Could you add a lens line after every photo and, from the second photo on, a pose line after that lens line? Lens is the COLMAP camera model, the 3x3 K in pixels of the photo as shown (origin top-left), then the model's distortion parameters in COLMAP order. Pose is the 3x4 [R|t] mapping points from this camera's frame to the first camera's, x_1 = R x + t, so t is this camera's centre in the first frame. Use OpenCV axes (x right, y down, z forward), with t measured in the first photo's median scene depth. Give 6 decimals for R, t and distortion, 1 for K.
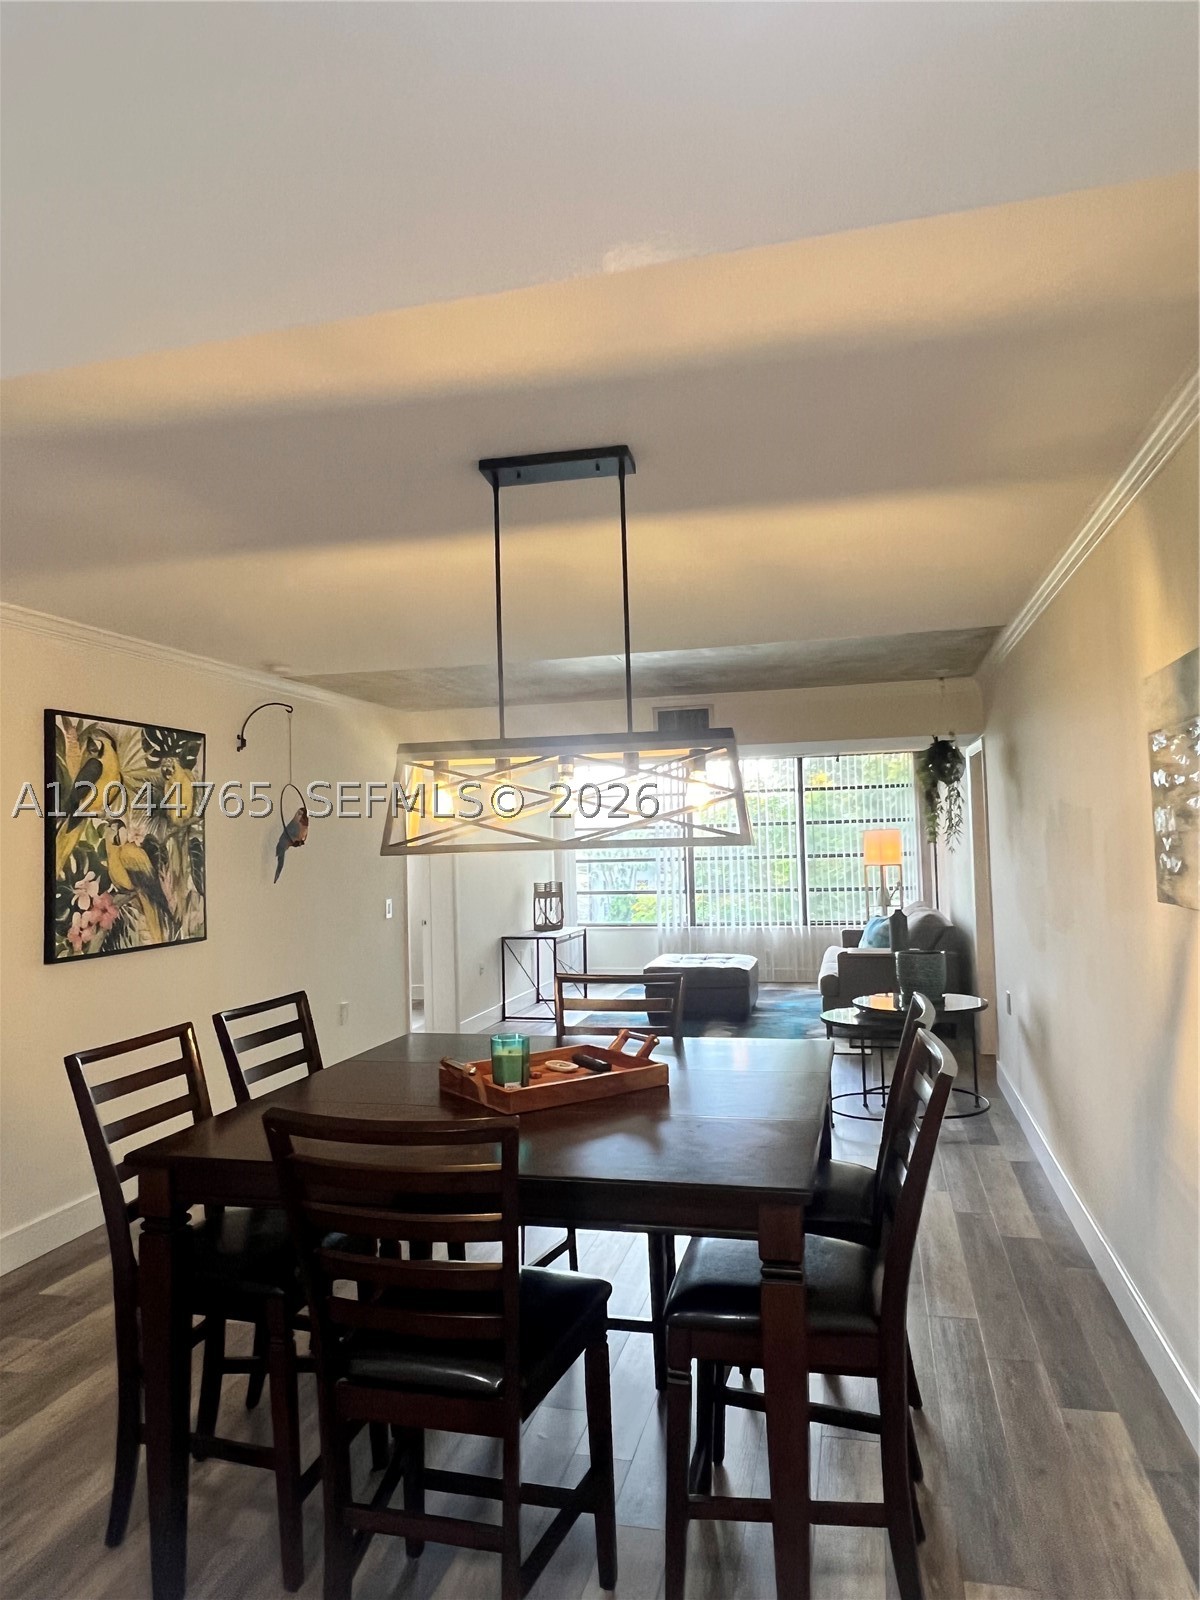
lens RADIAL K [[1048.0, 0, 590.8], [0, 1048.0, 796.2], [0, 0, 1]] dist [-0.003796, 0.002656]
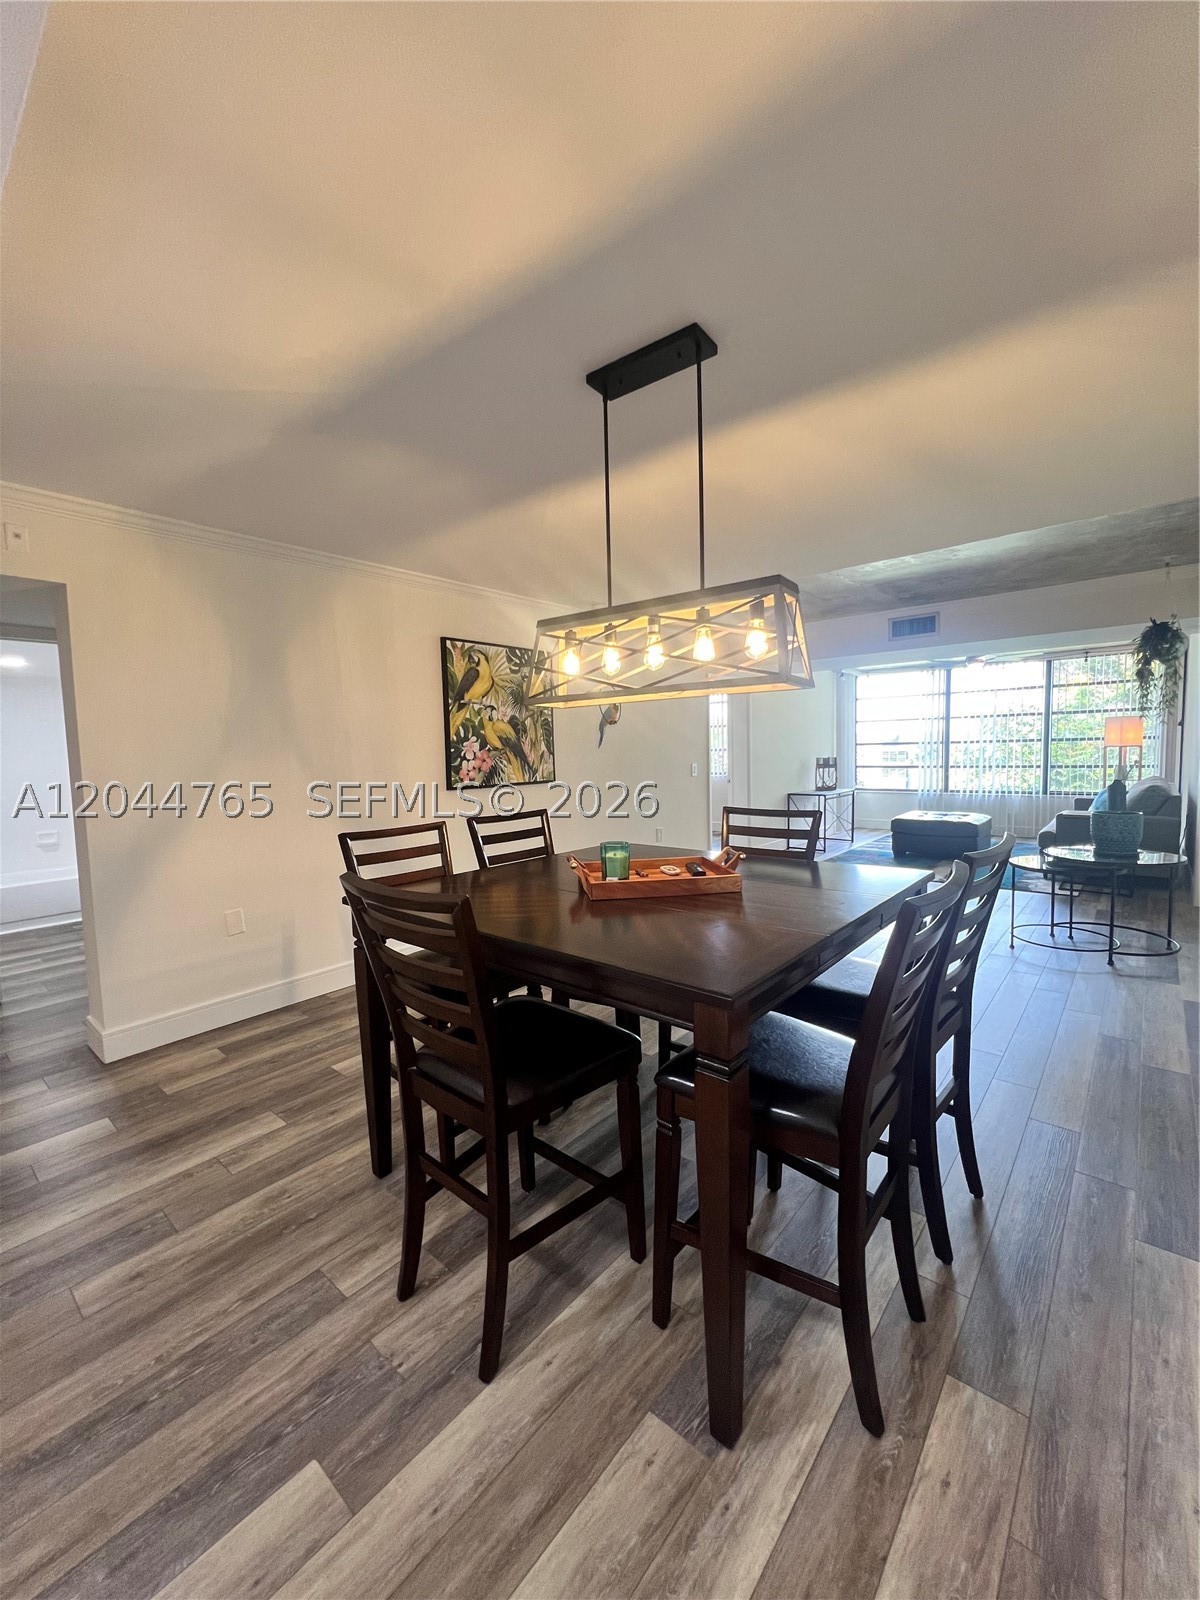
lens RADIAL K [[644.2, 0, 597.3], [0, 644.2, 796.3], [0, 0, 1]] dist [-0.000212, 0.000716]
pose [[0.898894, 0.036763, -0.436622, 0.138861], [0.020362, 0.991893, 0.125436, 0.039424], [0.437694, -0.121644, 0.890857, 0.156656]]
